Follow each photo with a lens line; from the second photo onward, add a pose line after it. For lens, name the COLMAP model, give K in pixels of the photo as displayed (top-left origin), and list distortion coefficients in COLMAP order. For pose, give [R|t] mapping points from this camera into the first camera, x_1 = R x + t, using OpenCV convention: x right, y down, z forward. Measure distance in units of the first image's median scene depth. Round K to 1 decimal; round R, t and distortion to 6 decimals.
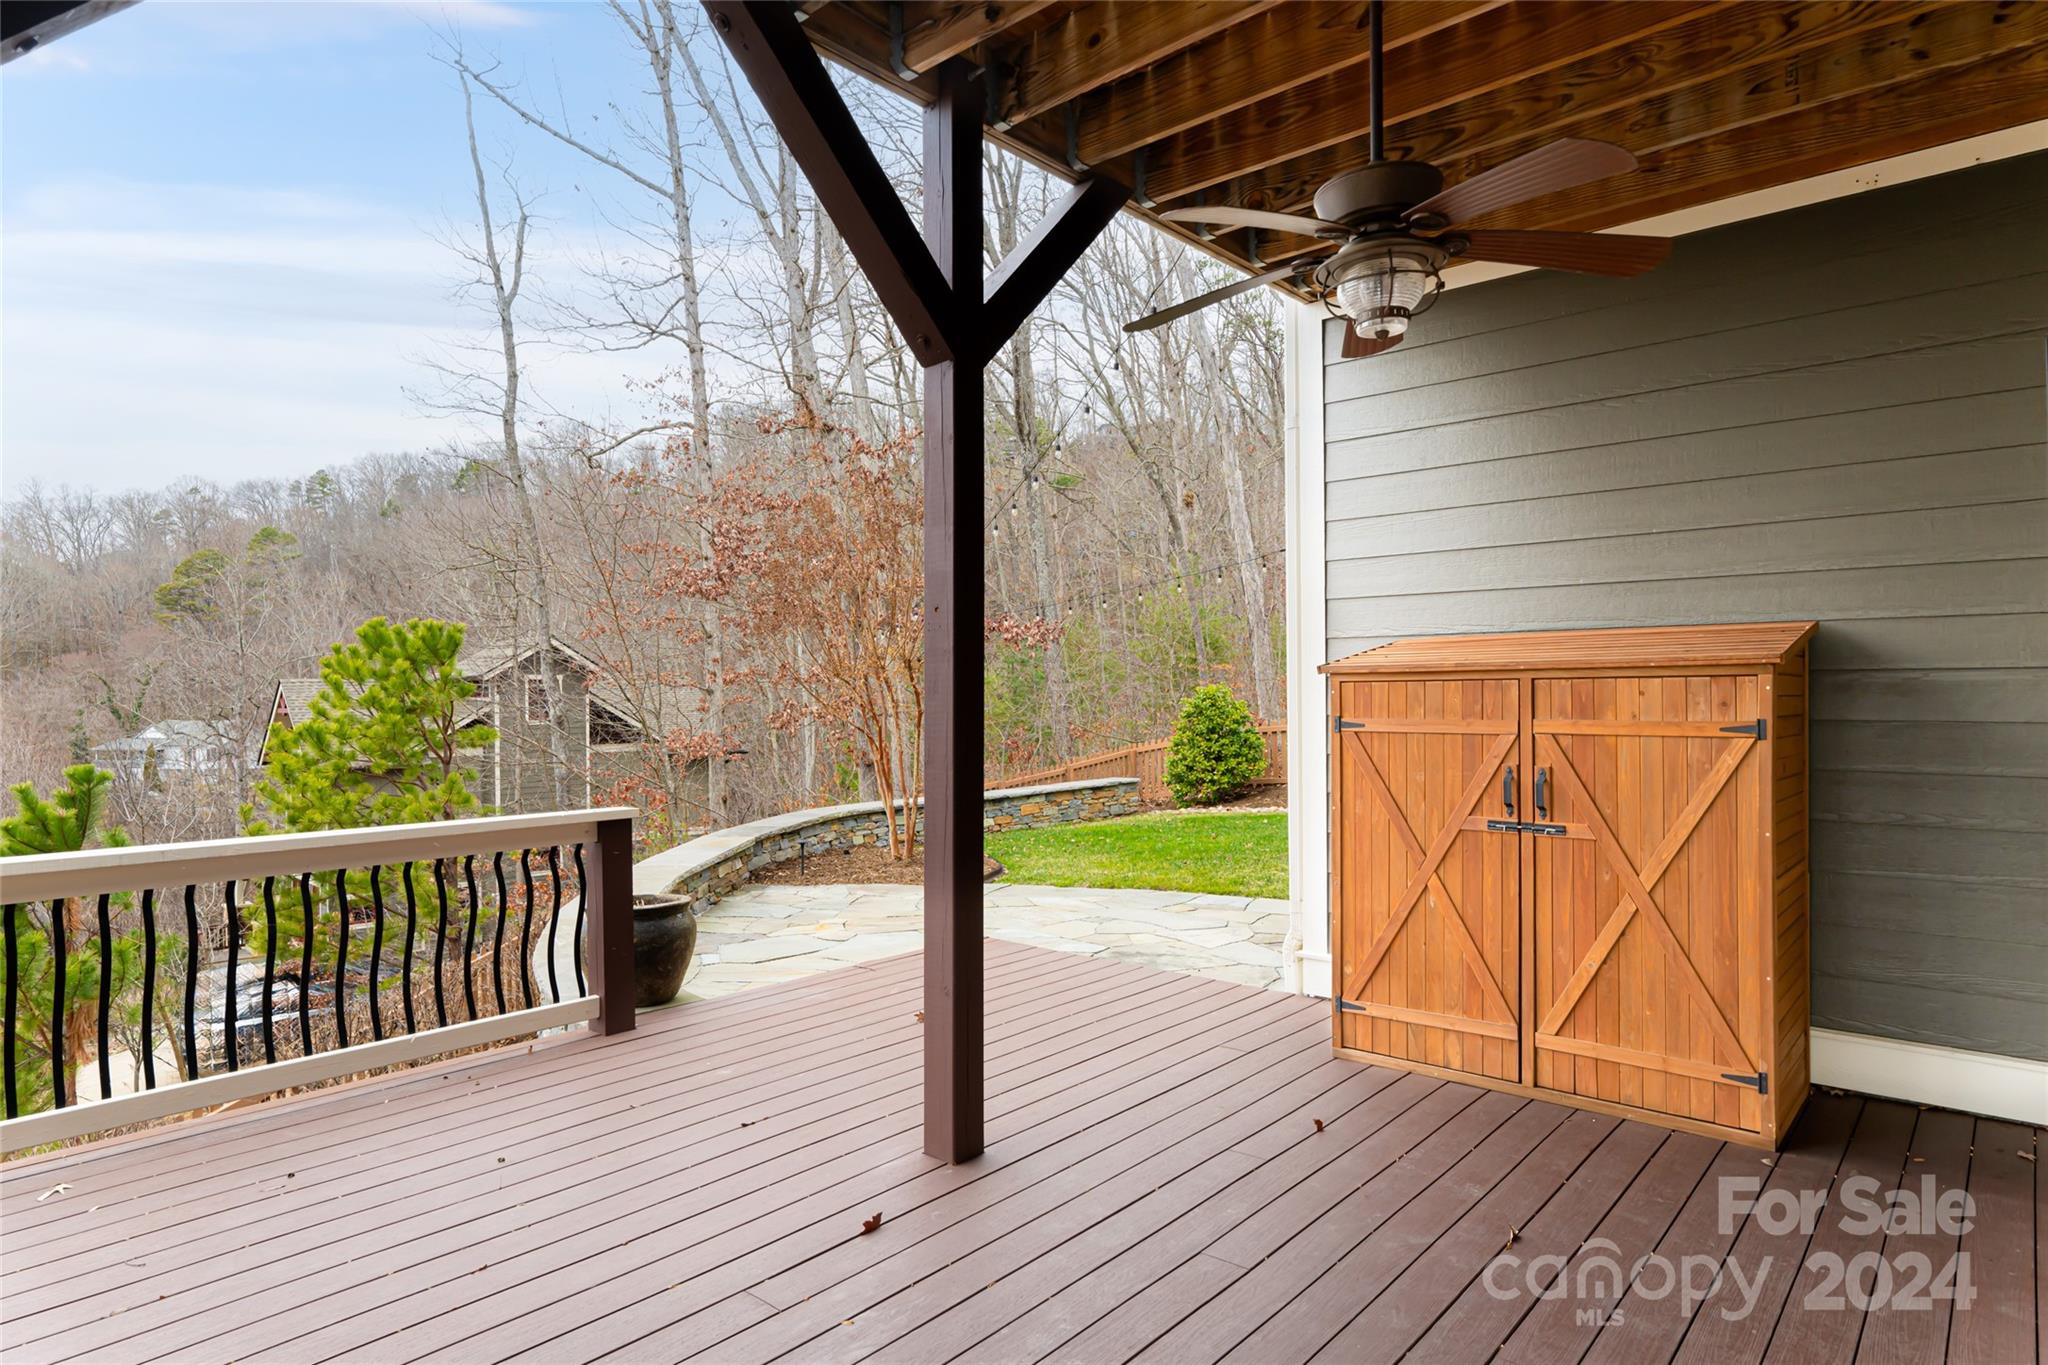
lens RADIAL K [[1127.9, 0, 1022.7], [0, 1127.9, 685.4], [0, 0, 1]] dist [-0.001051, -0.000252]
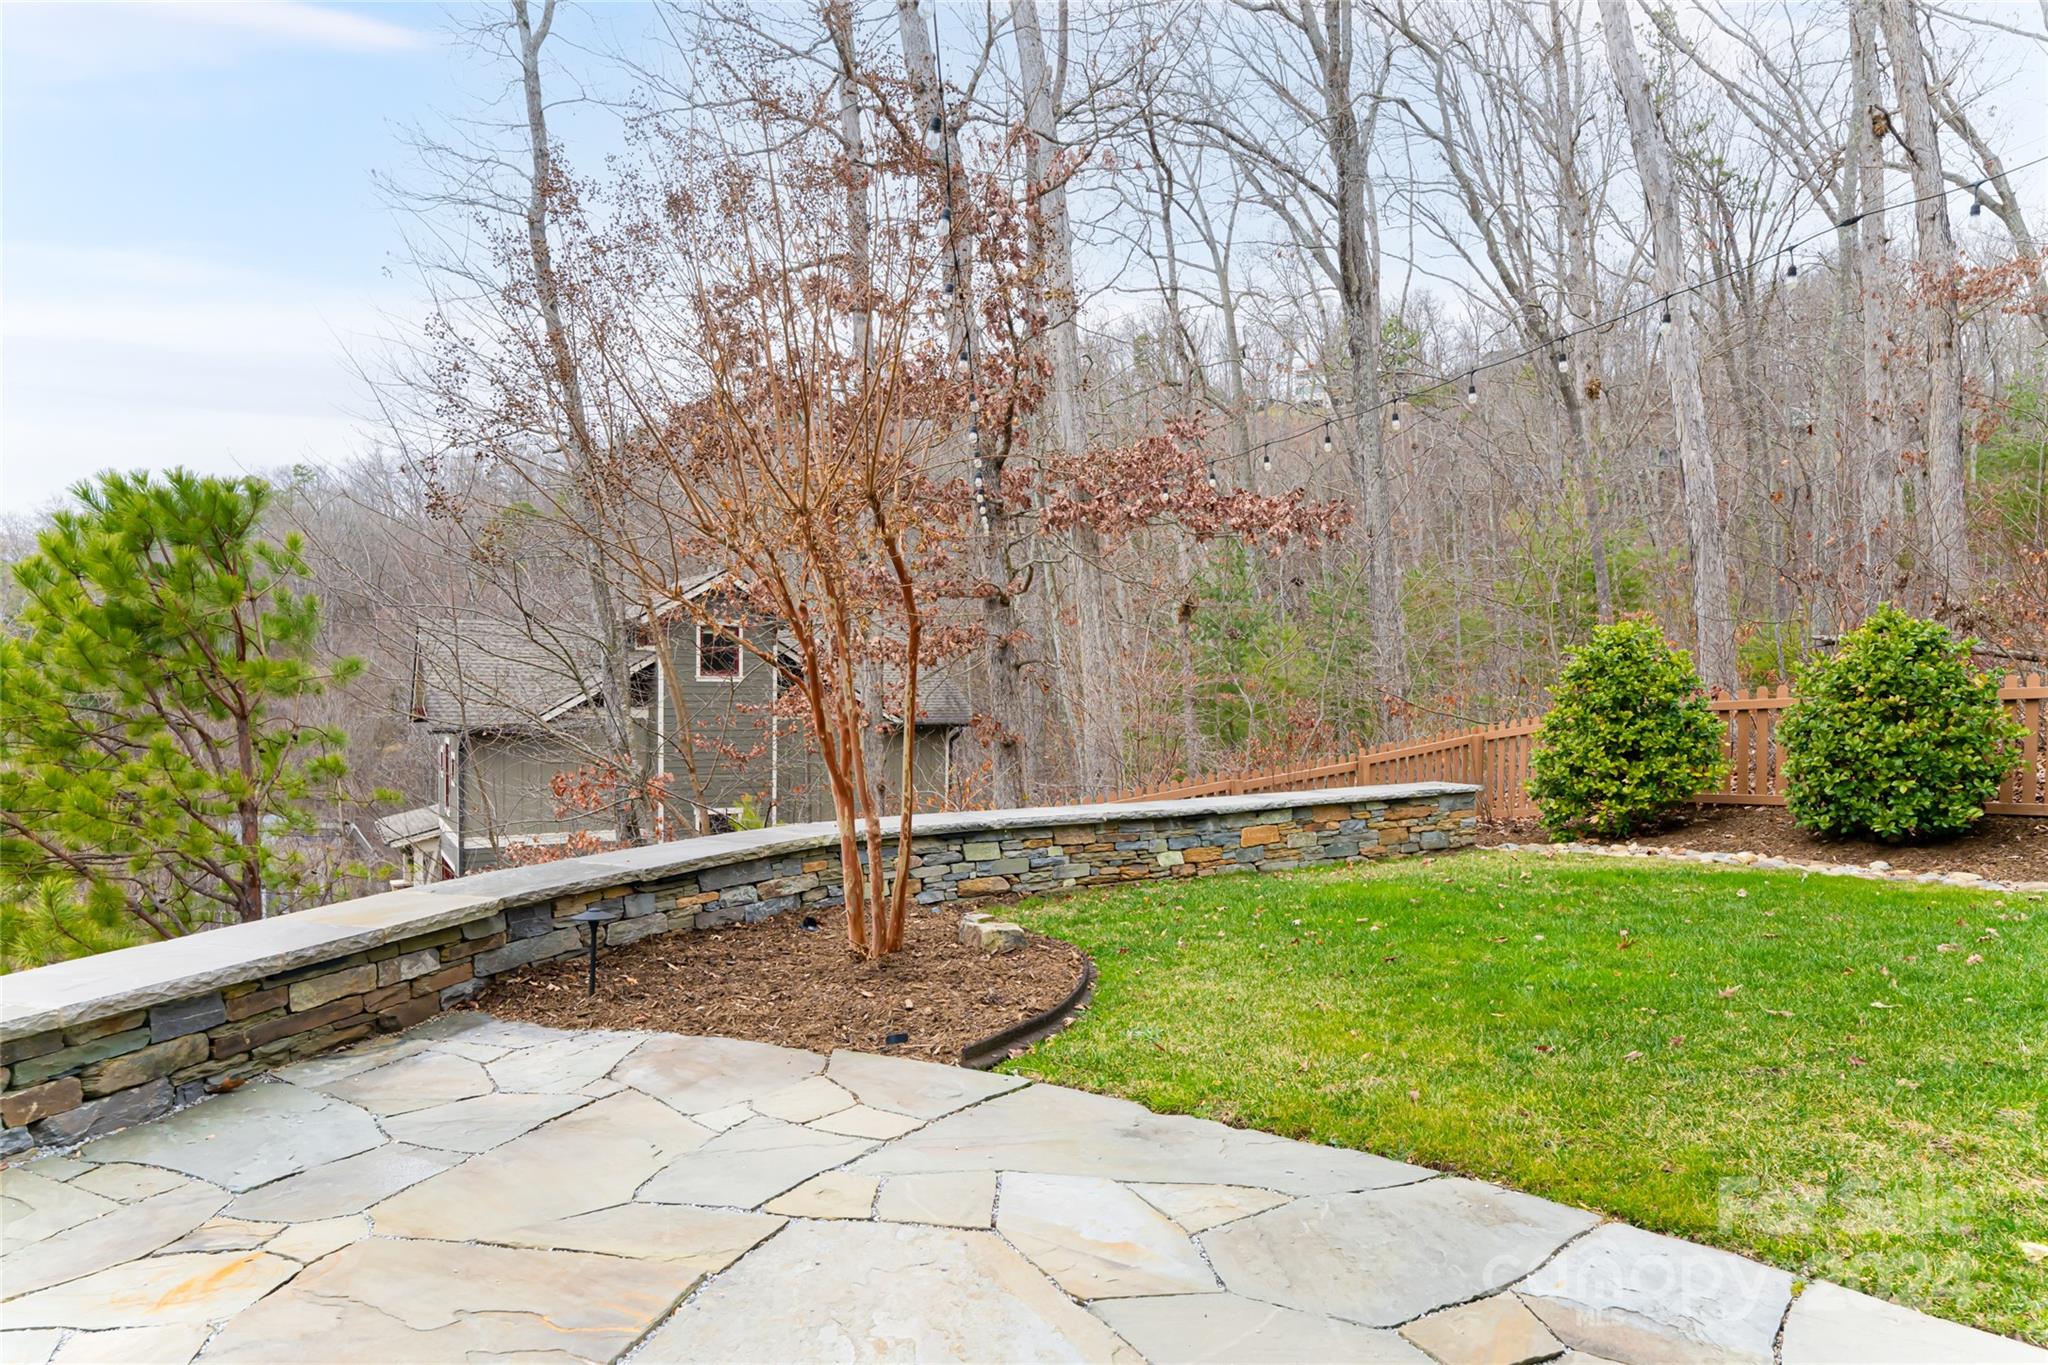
lens RADIAL K [[1282.9, 0, 1075.7], [0, 1282.9, 733.6], [0, 0, 1]] dist [-0.005865, -0.000229]
pose [[0.973492, 0.031834, -0.226496, 0.051616], [-0.018473, 0.997975, 0.060867, 0.021856], [0.227975, -0.055069, 0.972108, 0.338740]]
